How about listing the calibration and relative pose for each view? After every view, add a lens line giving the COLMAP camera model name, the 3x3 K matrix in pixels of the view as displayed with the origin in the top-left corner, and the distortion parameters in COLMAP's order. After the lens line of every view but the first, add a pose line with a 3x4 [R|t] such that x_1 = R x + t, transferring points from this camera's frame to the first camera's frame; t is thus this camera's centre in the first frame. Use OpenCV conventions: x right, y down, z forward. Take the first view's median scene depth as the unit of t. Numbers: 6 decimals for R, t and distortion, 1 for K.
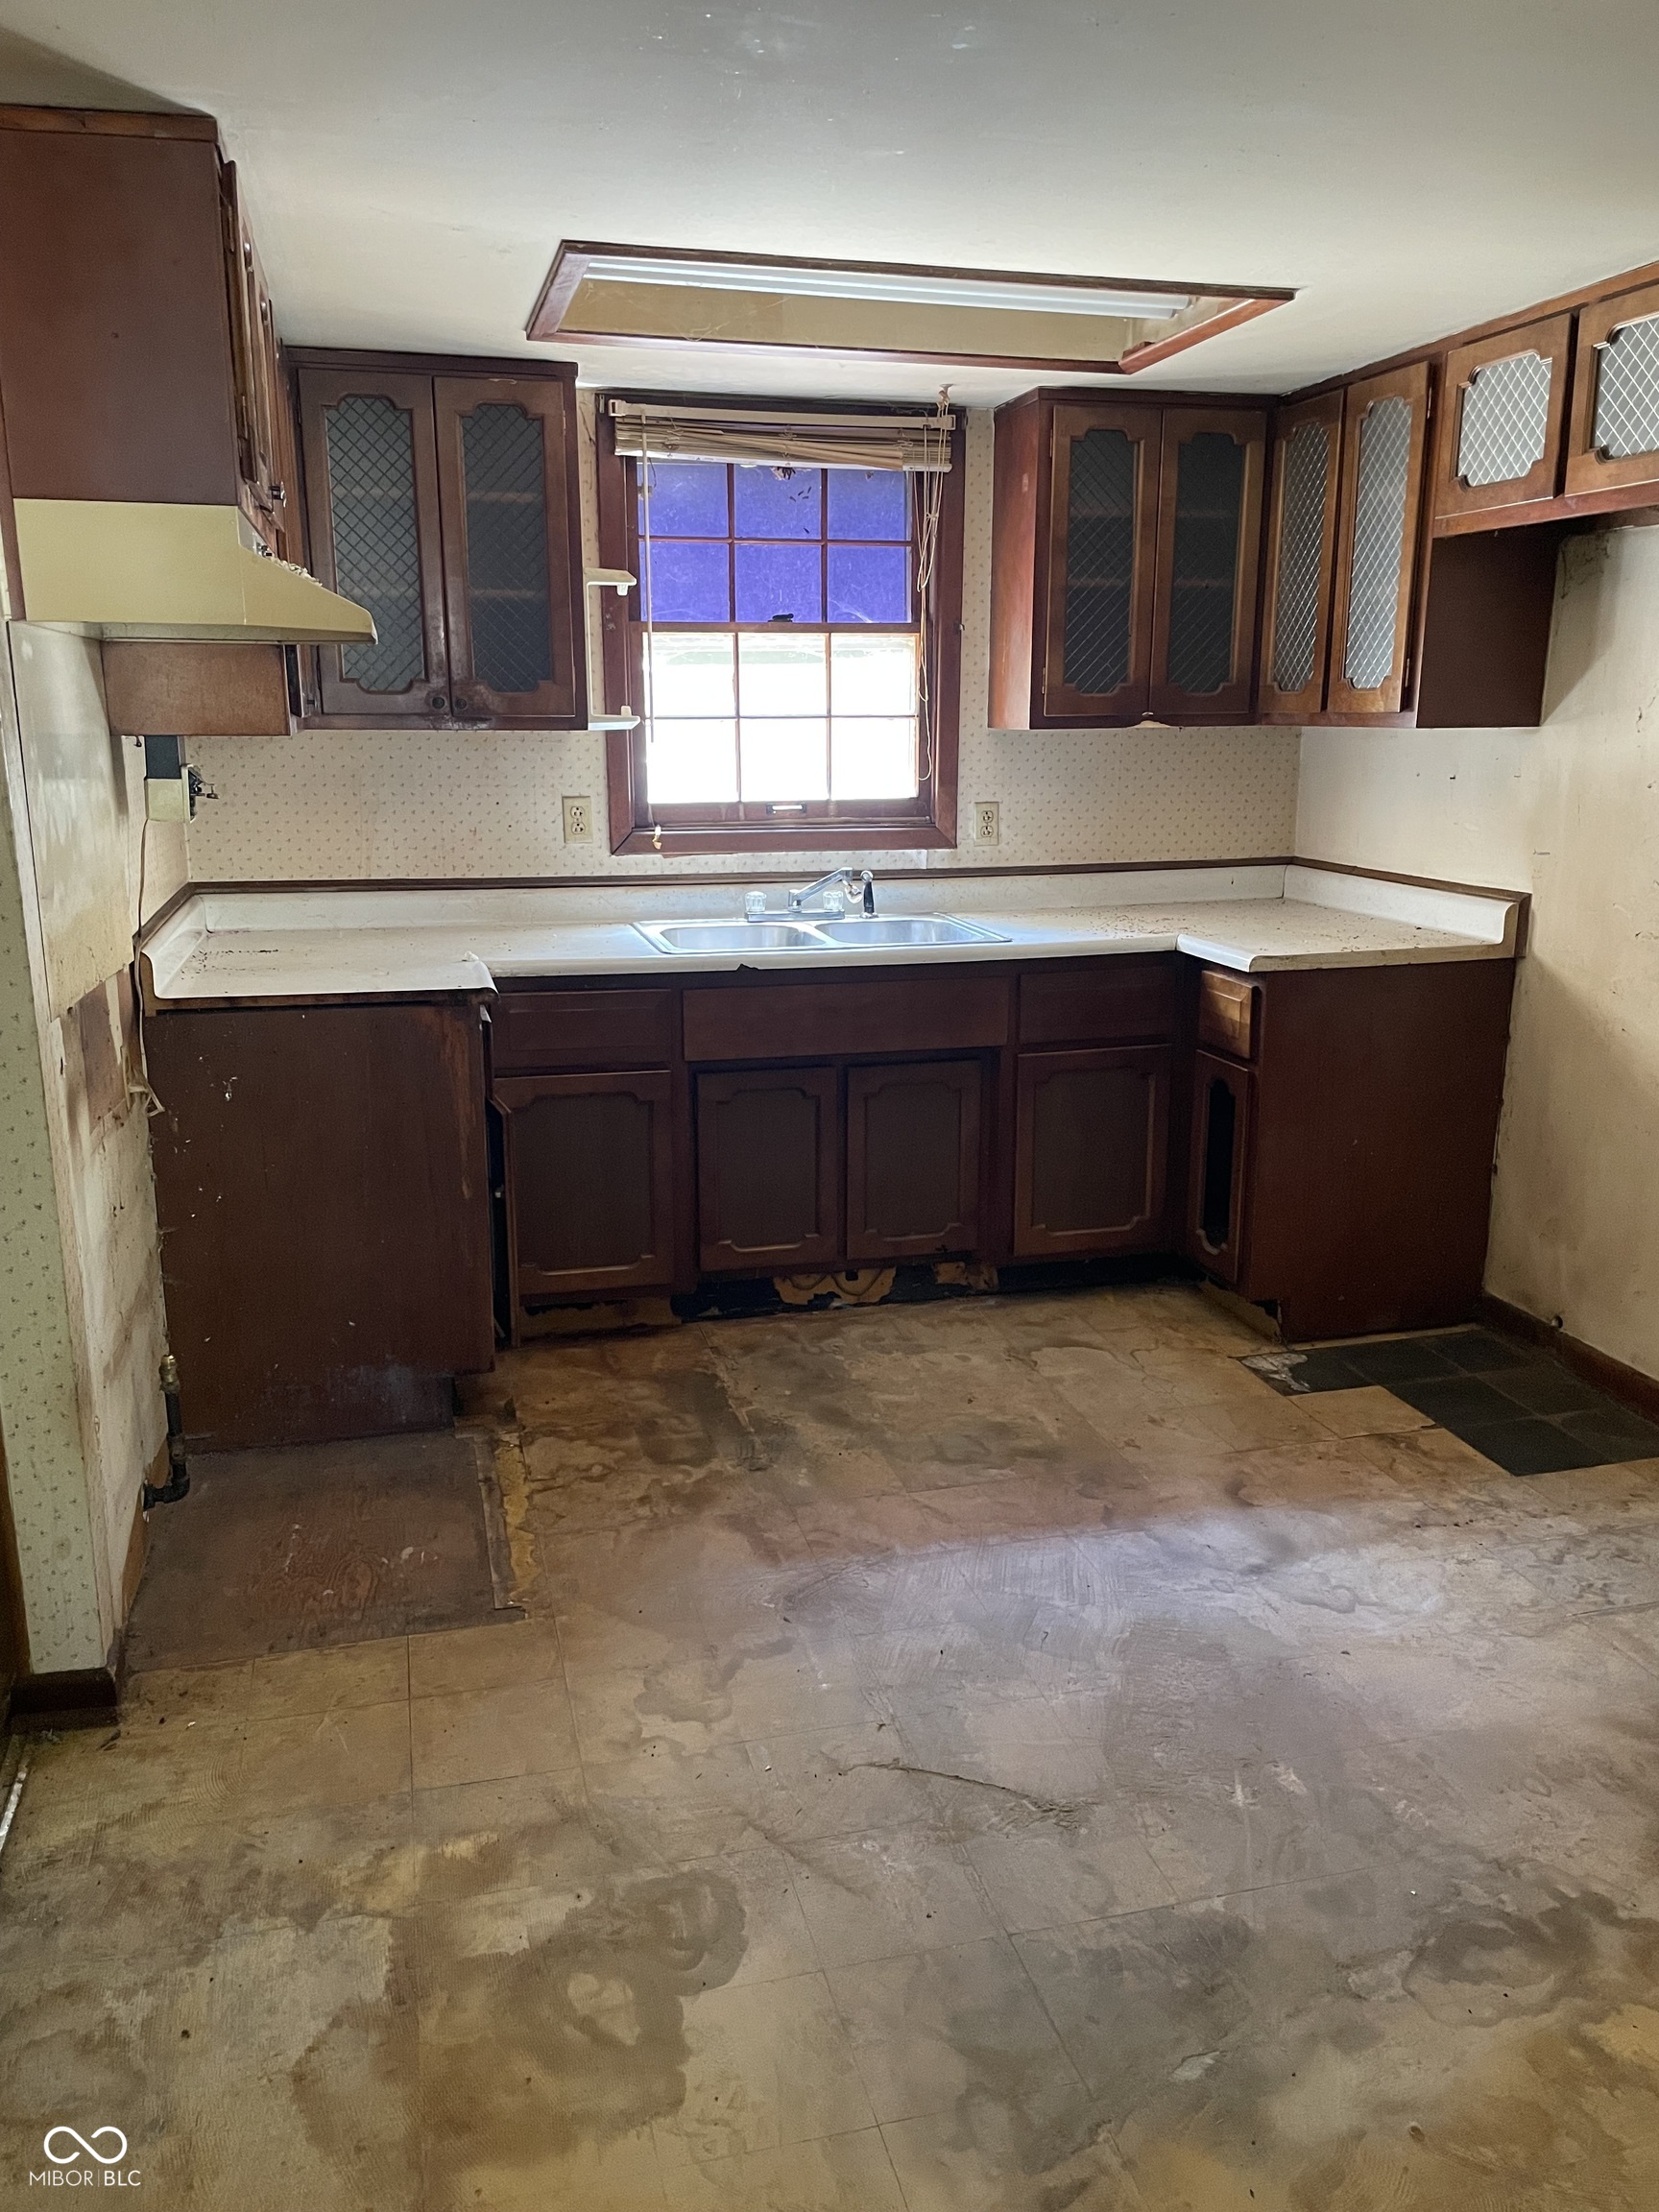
lens RADIAL K [[1679.0, 0, 829.5], [0, 1679.0, 1106.0], [0, 0, 1]] dist [0.110146, -0.177360]
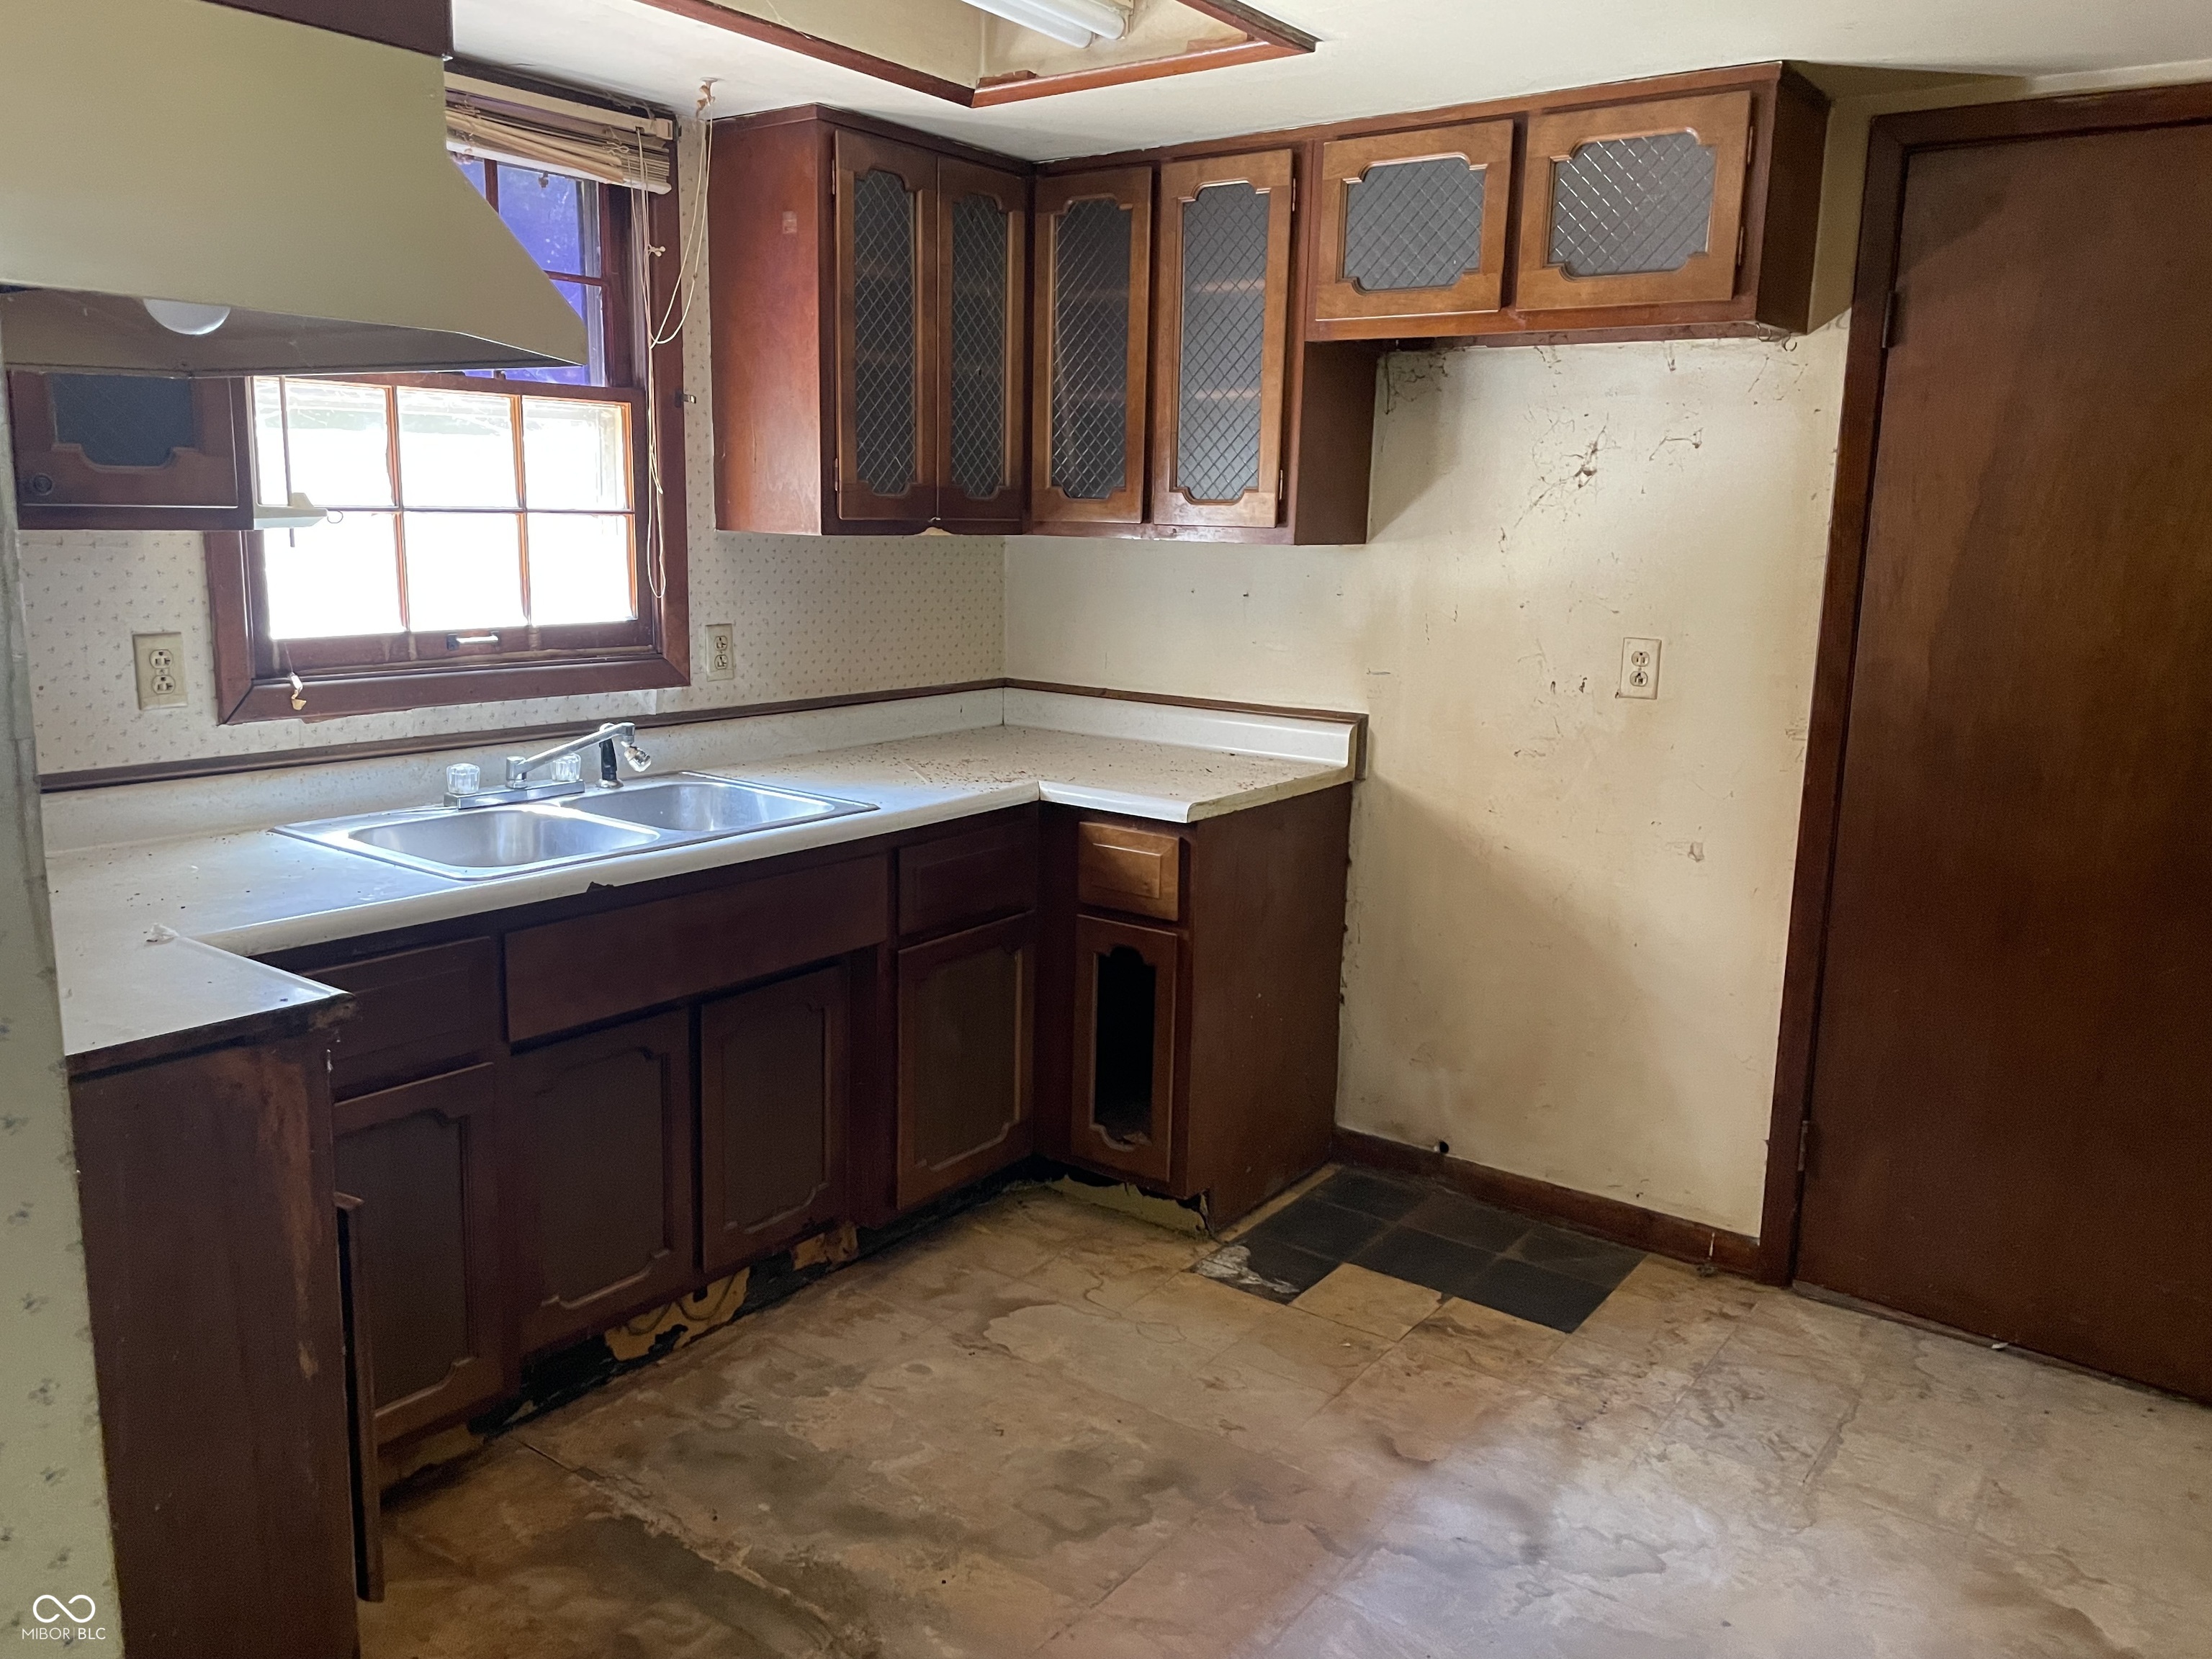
lens RADIAL K [[1679.0, 0, 1112.9], [0, 1679.0, 814.3], [0, 0, 1]] dist [0.110146, -0.177360]
pose [[0.772358, -0.094532, 0.628114, -0.291078], [0.121755, 0.992560, -0.000333, -0.080443], [-0.623409, 0.076733, 0.778121, 0.327381]]
